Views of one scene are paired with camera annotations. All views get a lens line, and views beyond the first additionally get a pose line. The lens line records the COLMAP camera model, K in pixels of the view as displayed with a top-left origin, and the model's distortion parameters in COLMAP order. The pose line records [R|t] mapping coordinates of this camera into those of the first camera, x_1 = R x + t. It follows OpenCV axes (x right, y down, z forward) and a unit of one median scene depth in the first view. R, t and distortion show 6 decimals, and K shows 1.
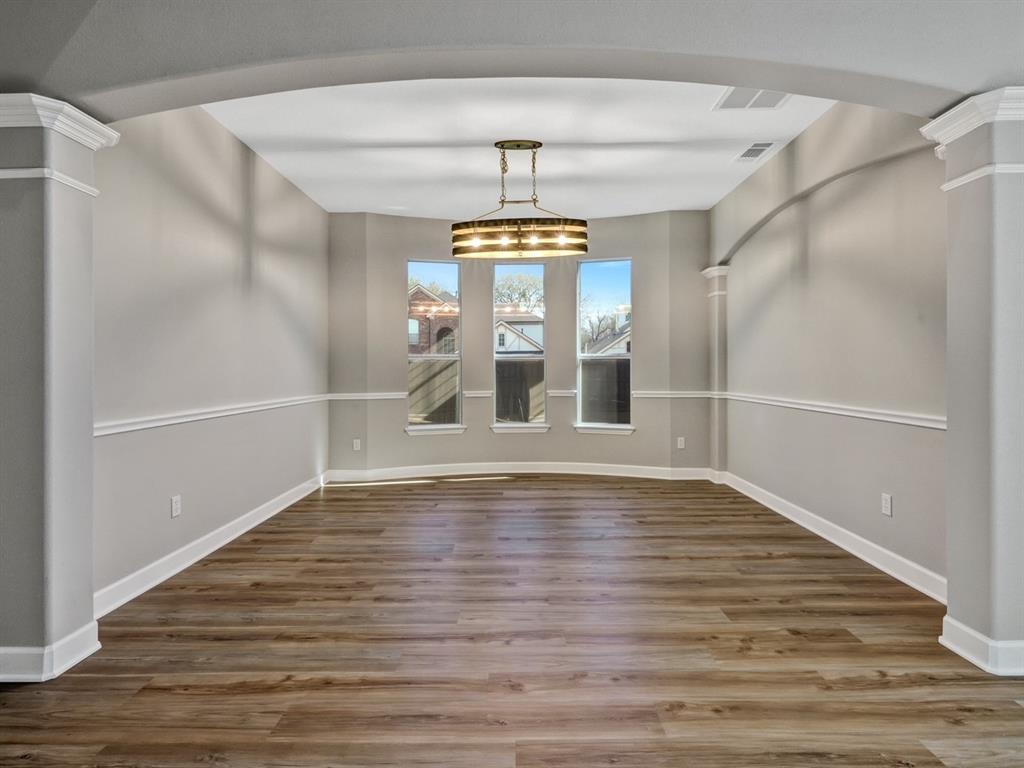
lens RADIAL K [[533.4, 0, 520.1], [0, 533.4, 373.6], [0, 0, 1]] dist [0.001416, 0.001572]
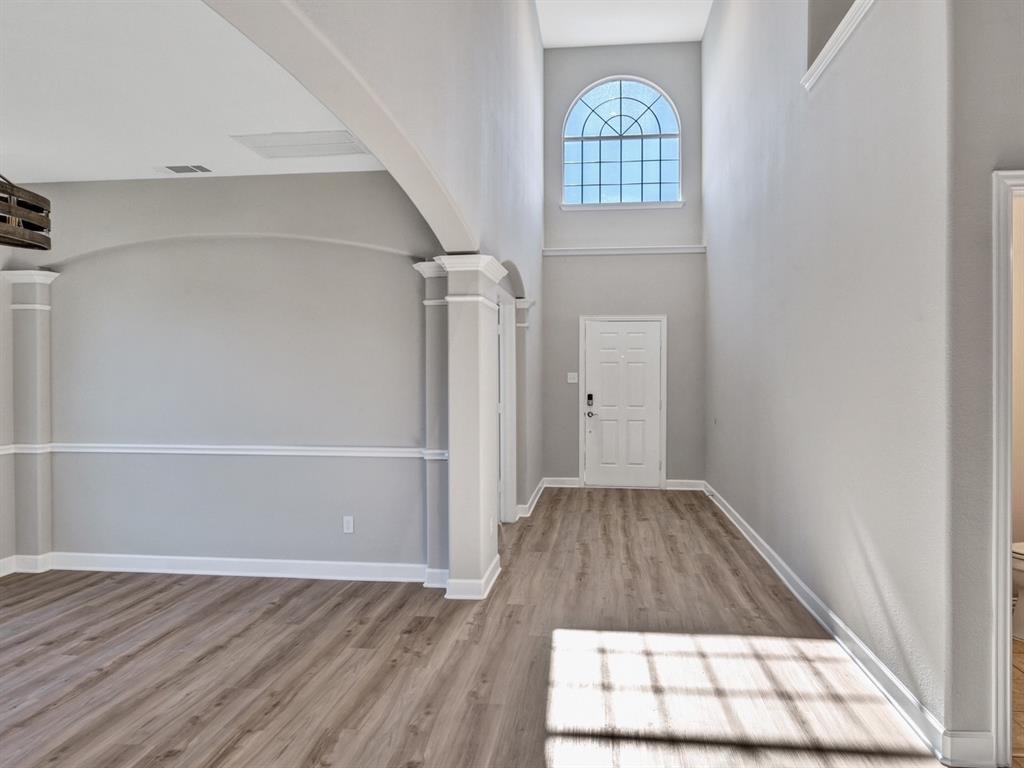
lens RADIAL K [[698.4, 0, 519.9], [0, 698.4, 385.7], [0, 0, 1]] dist [0.022154, 0.000068]
pose [[0.091256, -0.012583, 0.995748, -0.871611], [0.000399, 0.999921, 0.012599, -0.095375], [-0.995827, -0.000752, 0.091254, 0.458763]]
